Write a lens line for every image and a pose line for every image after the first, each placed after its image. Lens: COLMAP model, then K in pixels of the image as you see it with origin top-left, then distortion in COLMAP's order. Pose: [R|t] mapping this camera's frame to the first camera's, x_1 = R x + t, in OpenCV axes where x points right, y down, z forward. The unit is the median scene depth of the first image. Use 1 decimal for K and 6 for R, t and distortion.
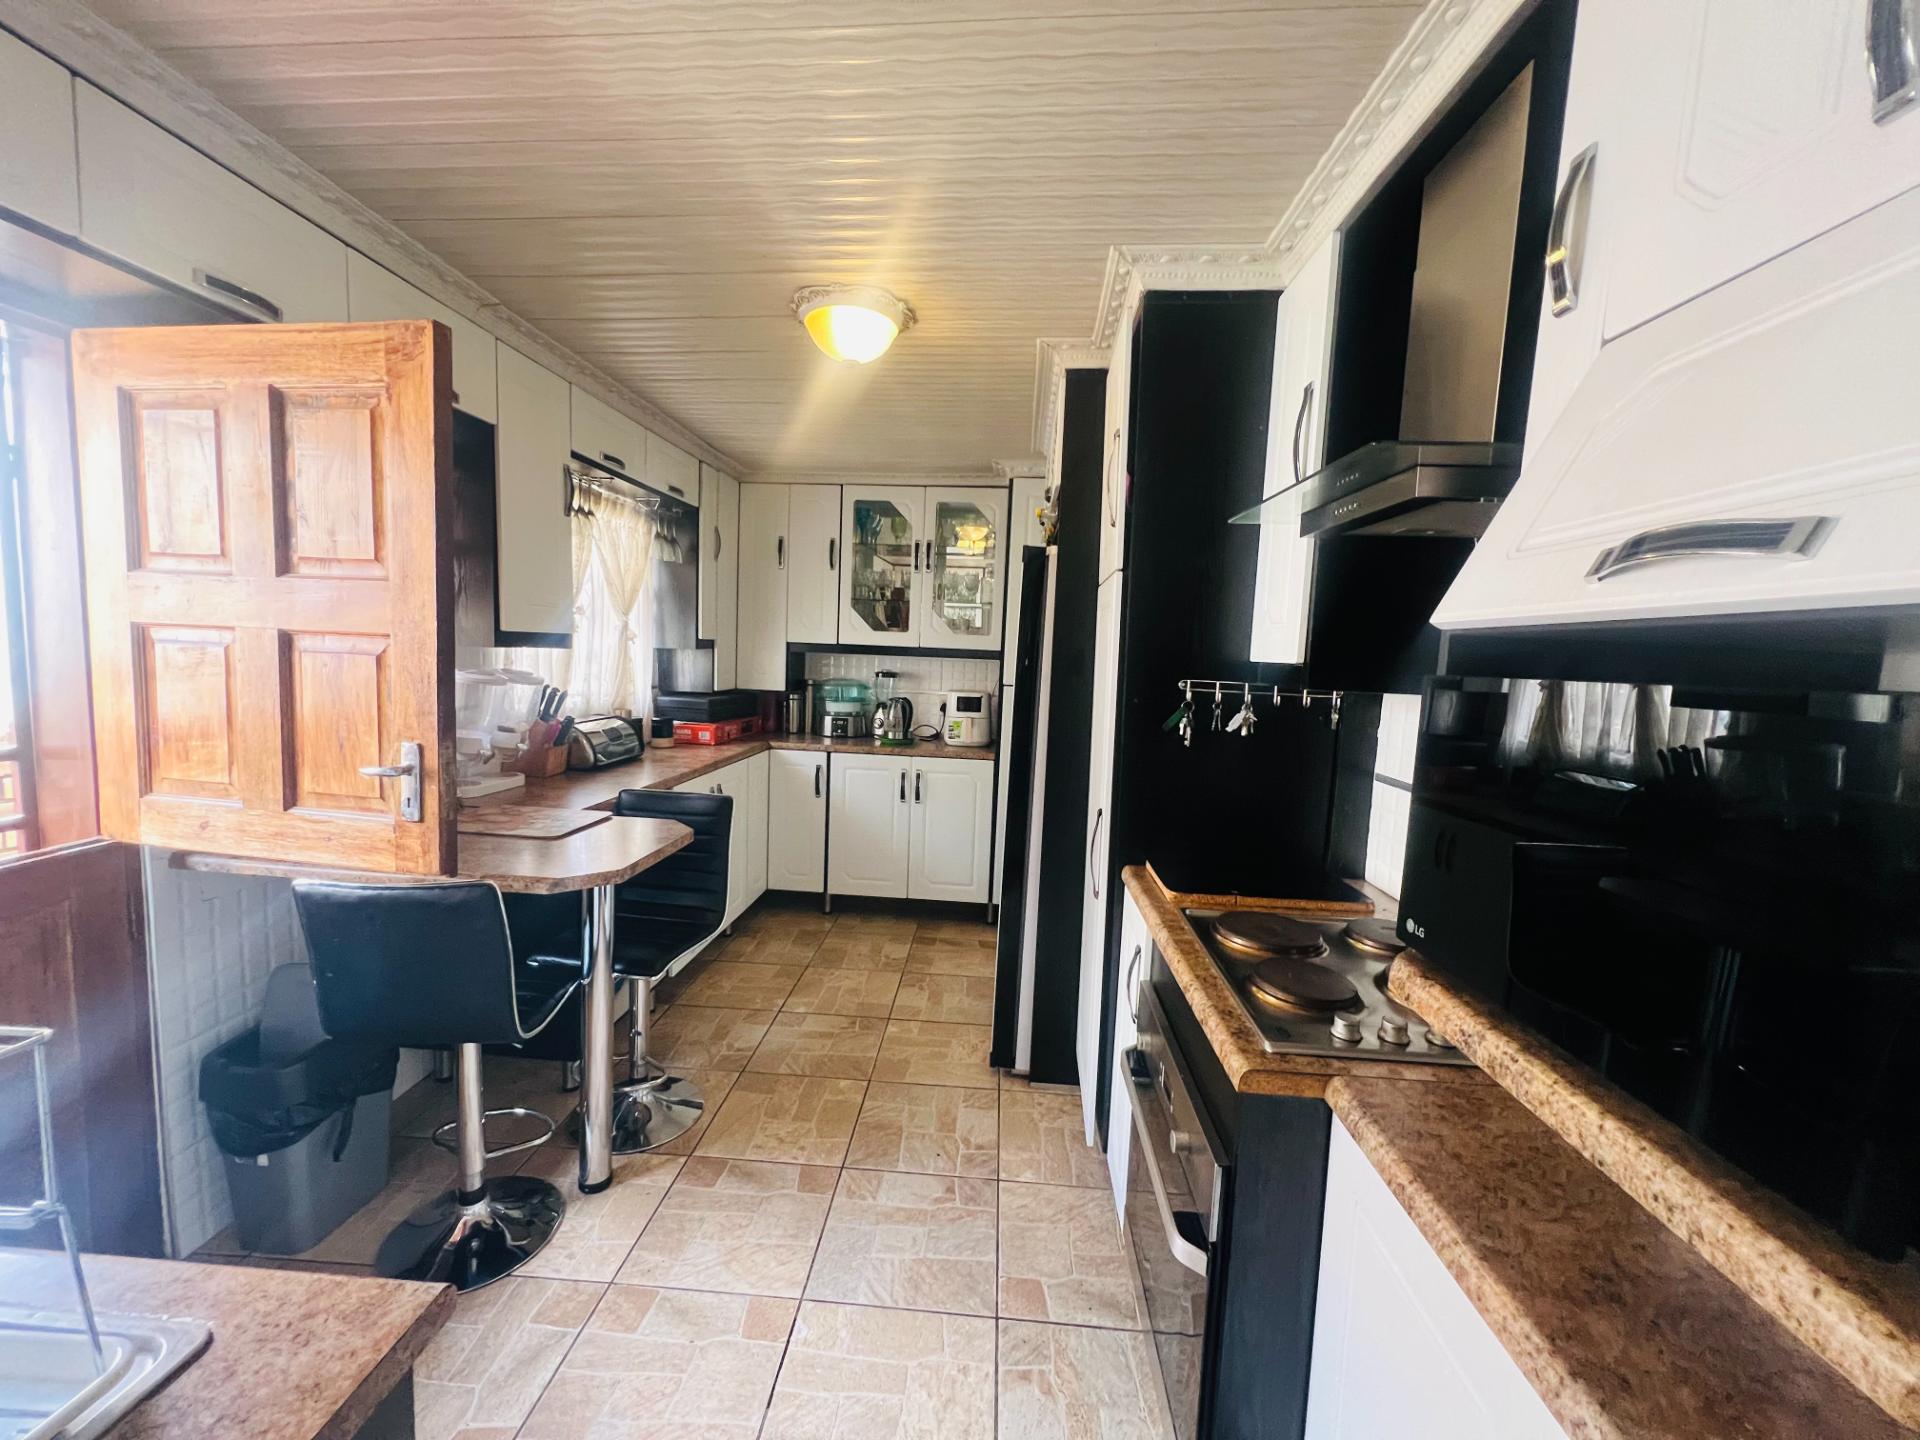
lens RADIAL K [[768.0, 0, 952.1], [0, 768.0, 720.2], [0, 0, 1]] dist [0.016847, -0.000171]
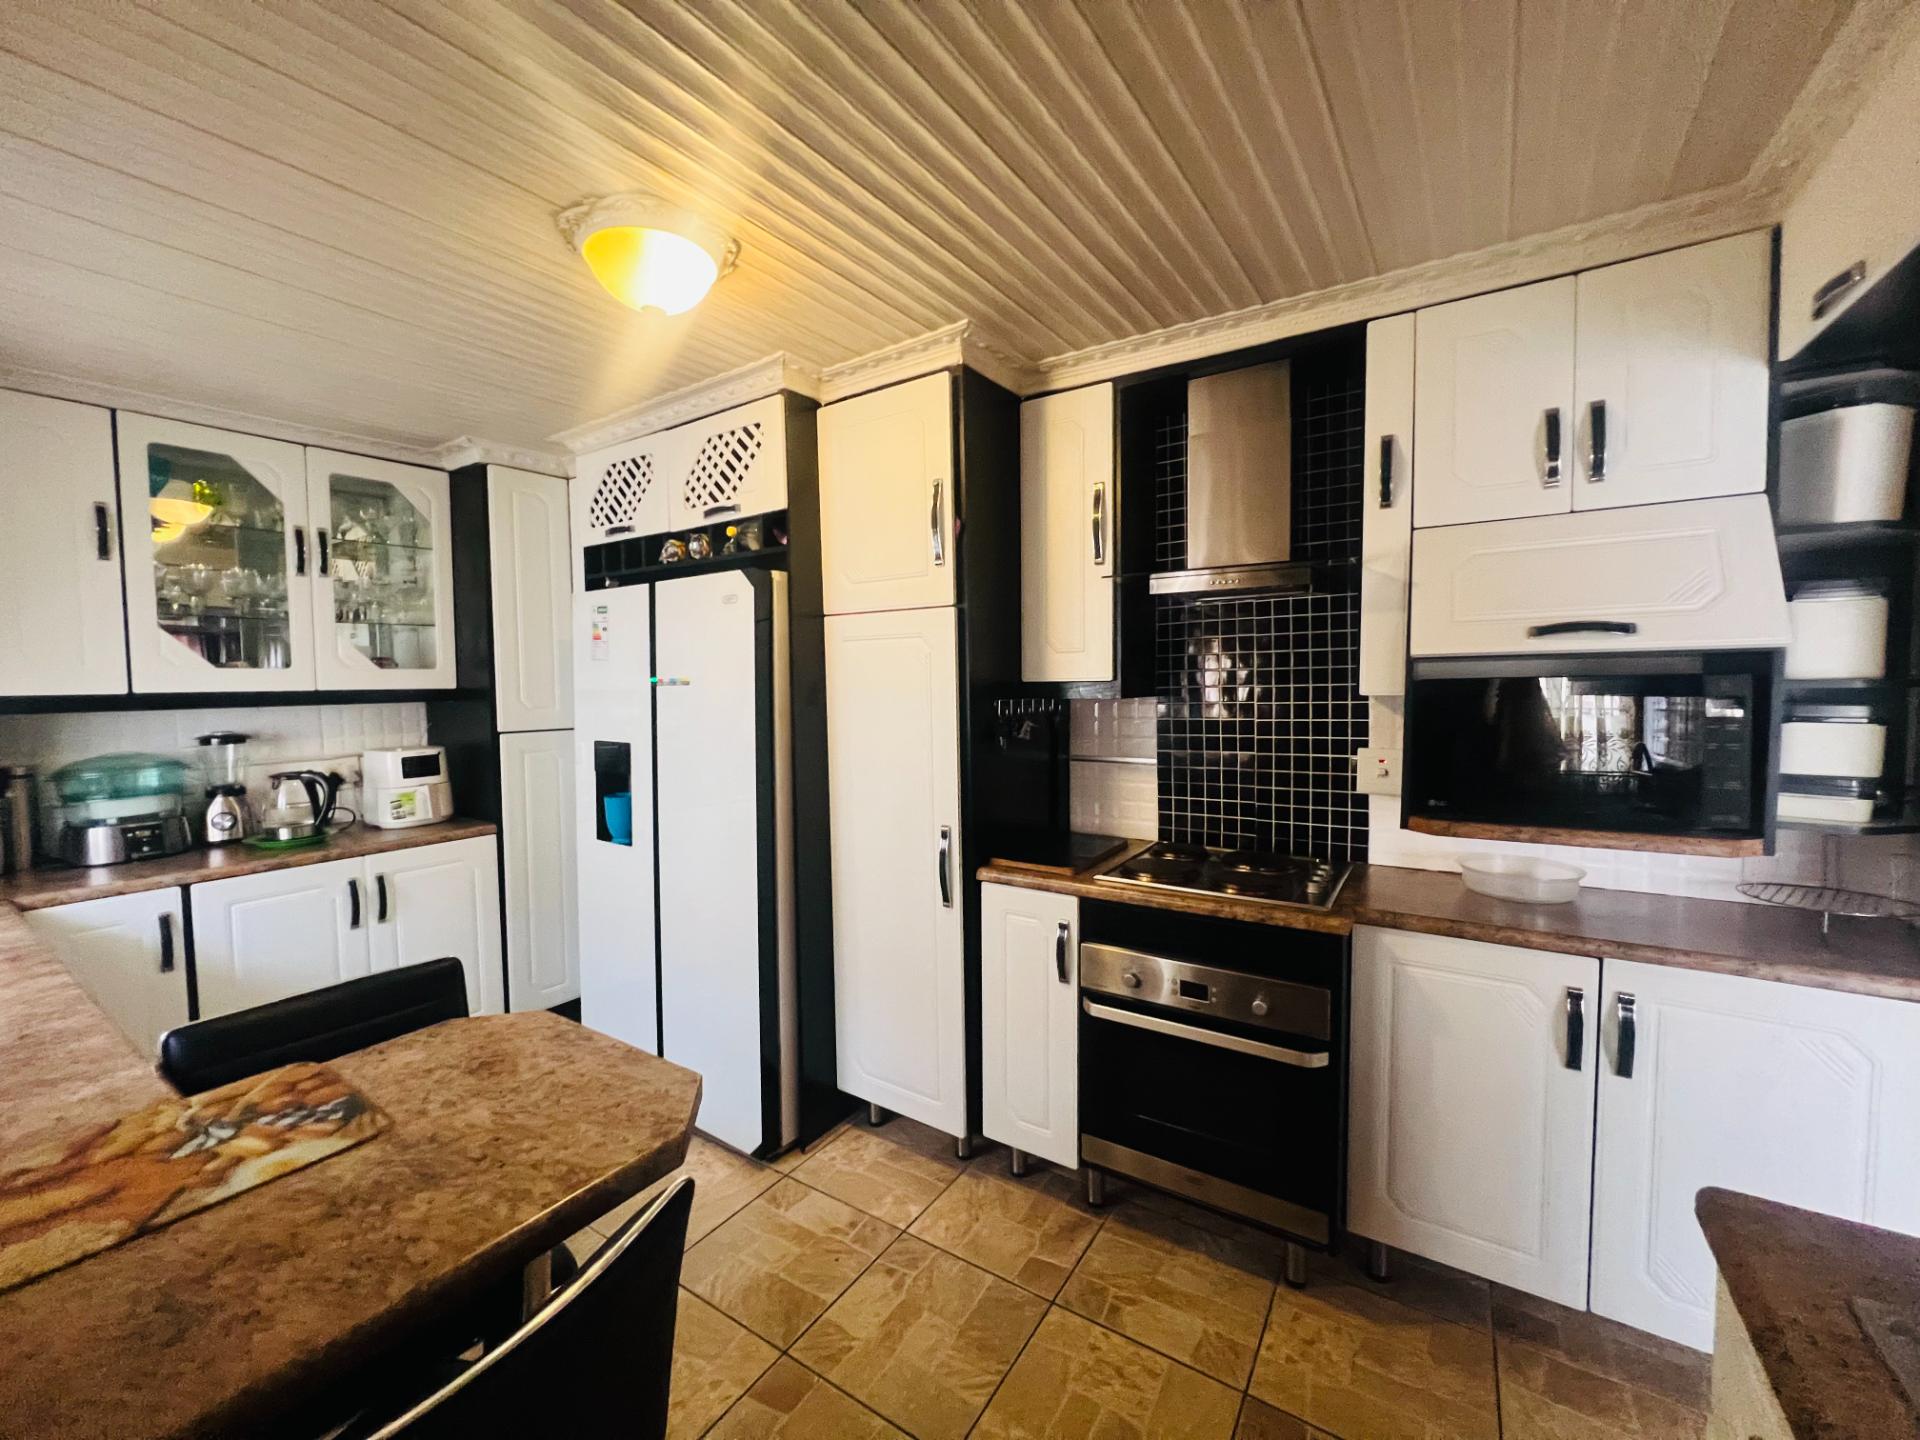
lens RADIAL K [[768.0, 0, 964.8], [0, 768.0, 714.5], [0, 0, 1]] dist [0.016847, -0.000171]
pose [[0.492842, -0.087541, 0.865704, -0.347594], [0.115323, 0.992721, 0.034732, -0.035115], [-0.862443, 0.082718, 0.499350, 0.203403]]
